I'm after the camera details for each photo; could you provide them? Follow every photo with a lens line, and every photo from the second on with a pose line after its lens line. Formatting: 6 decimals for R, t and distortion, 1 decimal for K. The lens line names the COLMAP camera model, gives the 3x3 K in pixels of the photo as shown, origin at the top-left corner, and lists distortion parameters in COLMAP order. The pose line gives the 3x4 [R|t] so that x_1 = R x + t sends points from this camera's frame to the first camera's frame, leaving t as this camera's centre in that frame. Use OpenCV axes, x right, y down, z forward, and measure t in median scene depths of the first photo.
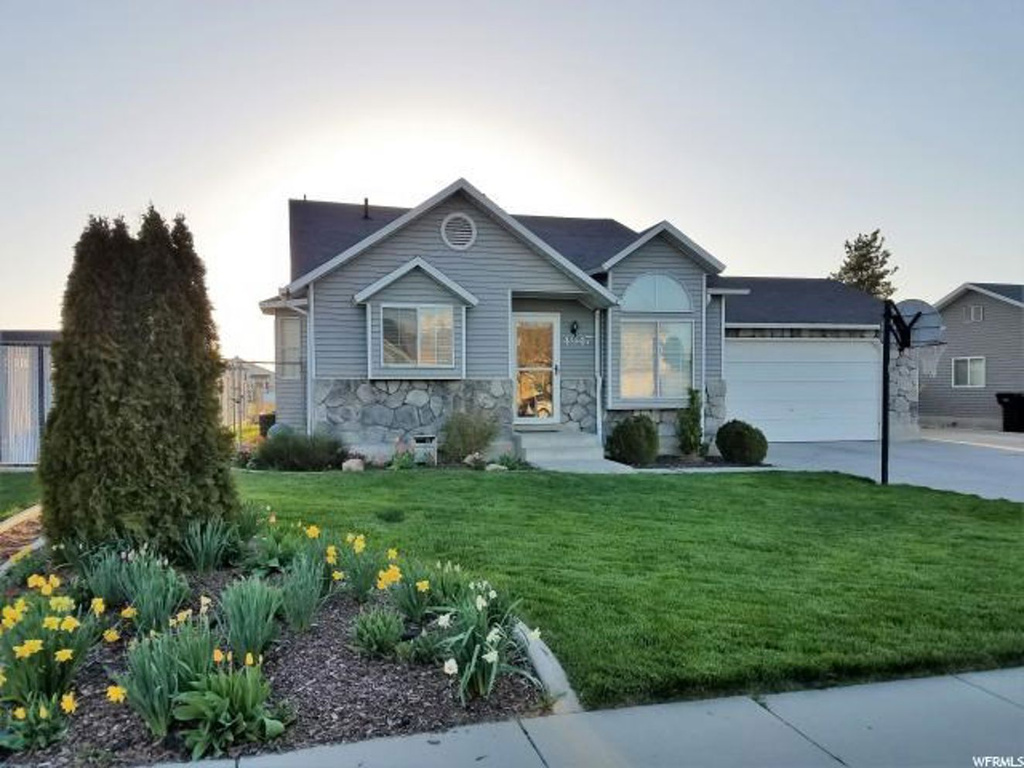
lens RADIAL K [[761.0, 0, 515.3], [0, 761.0, 409.0], [0, 0, 1]] dist [0.265912, -0.432395]
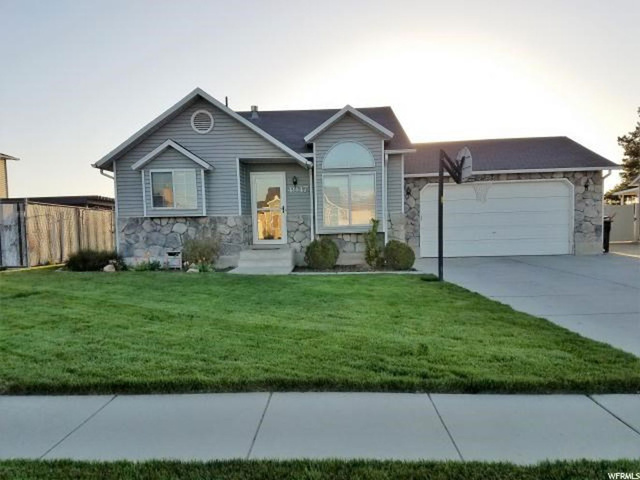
lens RADIAL K [[475.6, 0, 322.1], [0, 475.6, 255.6], [0, 0, 1]] dist [0.265912, -0.432395]
pose [[0.958983, -0.000304, -0.283464, 0.442310], [0.011478, 0.999221, 0.037761, 0.008142], [0.283232, -0.039466, 0.958239, 0.101044]]
